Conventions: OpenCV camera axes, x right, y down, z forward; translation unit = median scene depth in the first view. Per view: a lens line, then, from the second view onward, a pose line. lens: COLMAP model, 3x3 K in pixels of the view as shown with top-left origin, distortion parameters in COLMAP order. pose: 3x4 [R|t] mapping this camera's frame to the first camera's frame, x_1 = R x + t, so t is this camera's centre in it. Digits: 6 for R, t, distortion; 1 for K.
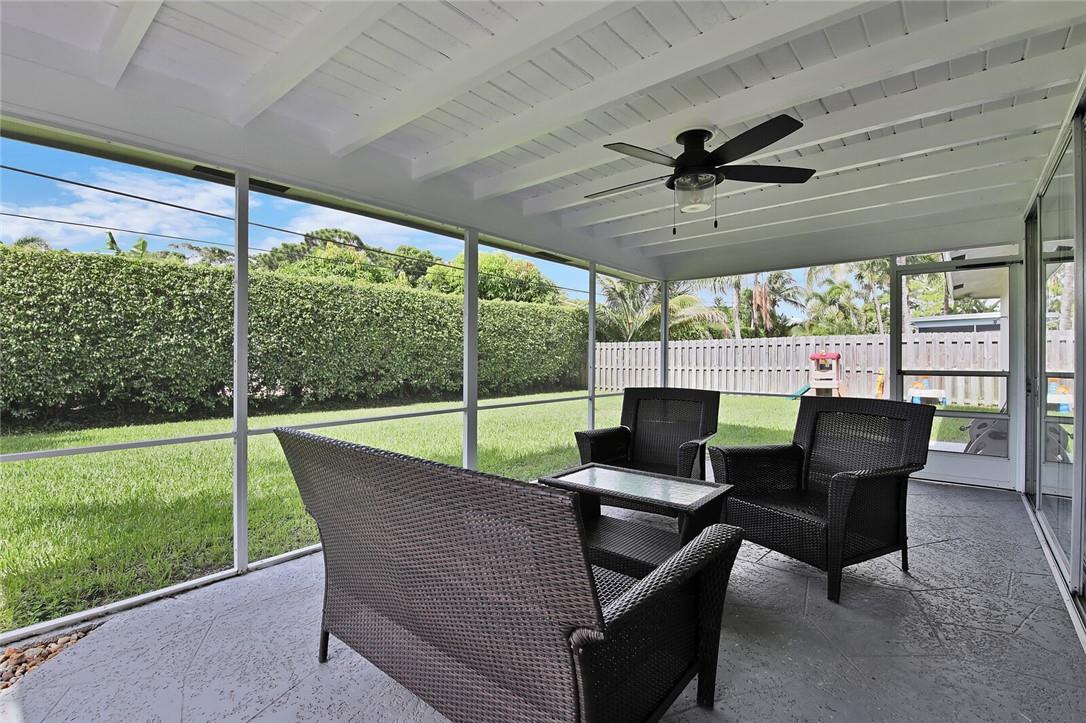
lens RADIAL K [[481.1, 0, 549.8], [0, 481.1, 362.9], [0, 0, 1]] dist [-0.020796, 0.001349]
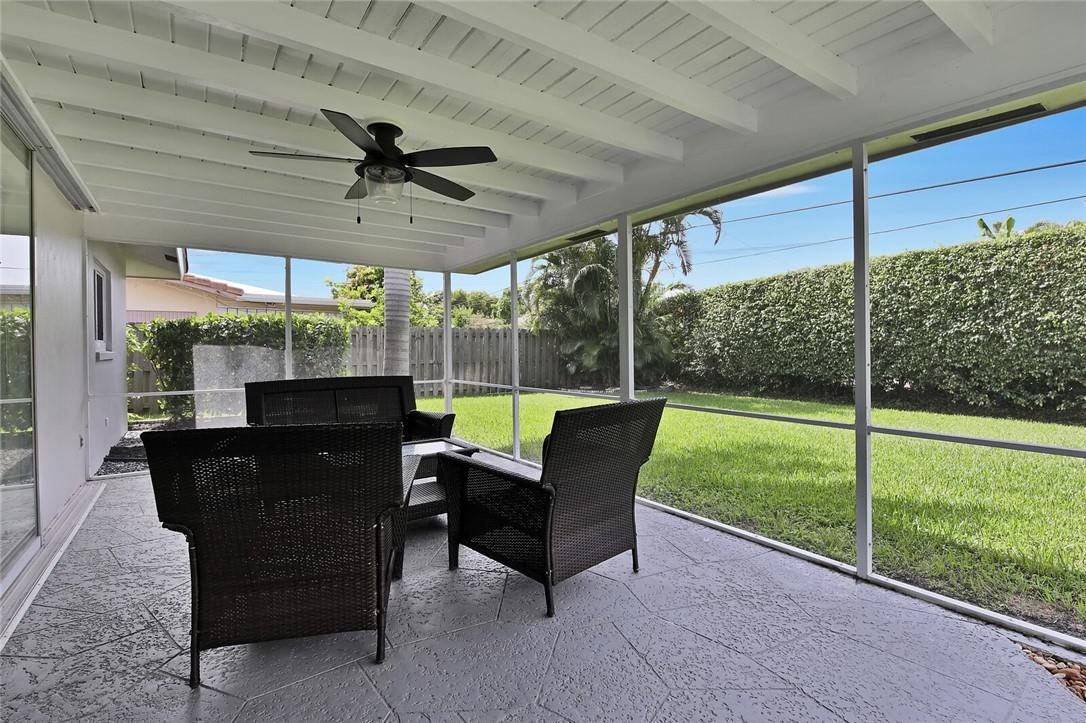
lens RADIAL K [[519.9, 0, 562.3], [0, 519.9, 351.0], [0, 0, 1]] dist [0.000165, -0.000776]
pose [[-0.249281, 0.010456, -0.968375, 0.389764], [-0.003114, 0.999928, 0.011598, -0.010714], [0.968426, 0.005906, -0.249230, 0.496338]]
